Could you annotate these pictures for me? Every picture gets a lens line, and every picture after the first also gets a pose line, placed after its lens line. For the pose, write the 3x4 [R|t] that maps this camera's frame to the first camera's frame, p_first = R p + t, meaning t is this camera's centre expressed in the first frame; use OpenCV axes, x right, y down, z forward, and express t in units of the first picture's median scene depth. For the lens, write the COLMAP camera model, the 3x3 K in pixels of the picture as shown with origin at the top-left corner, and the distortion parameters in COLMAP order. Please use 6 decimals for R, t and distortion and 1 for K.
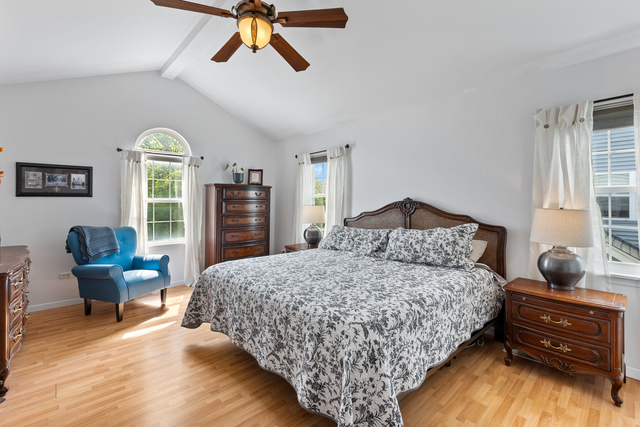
lens RADIAL K [[287.8, 0, 293.6], [0, 287.8, 202.4], [0, 0, 1]] dist [0.000815, -0.000716]
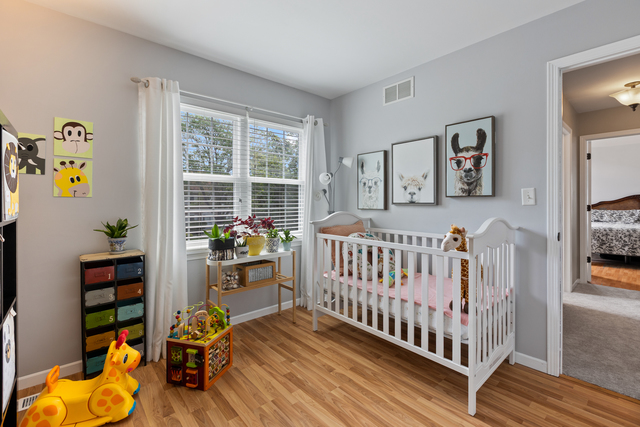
lens RADIAL K [[287.8, 0, 304.7], [0, 287.8, 198.5], [0, 0, 1]] dist [0.000815, -0.000716]
pose [[0.999818, -0.013693, -0.013282, -1.942154], [0.013638, 0.999898, -0.004261, -0.000647], [0.013339, 0.004079, 0.999903, -0.991645]]
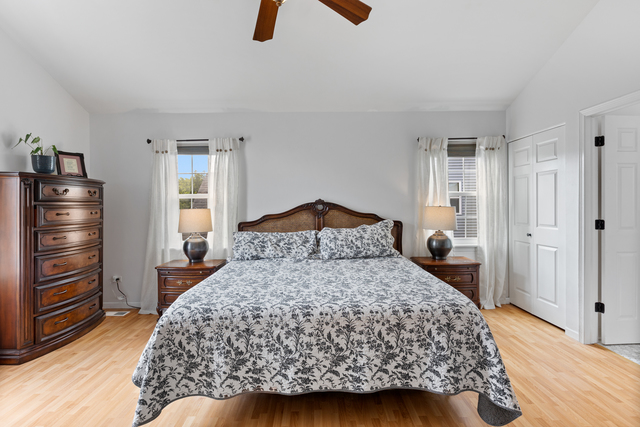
lens RADIAL K [[322.0, 0, 318.3], [0, 322.0, 208.6], [0, 0, 1]] dist [-0.003323, 0.001014]
pose [[0.644438, -0.019153, 0.764417, -0.528919], [0.011662, 0.999816, 0.015219, 0.000319], [-0.764567, -0.000893, 0.644543, 0.273386]]
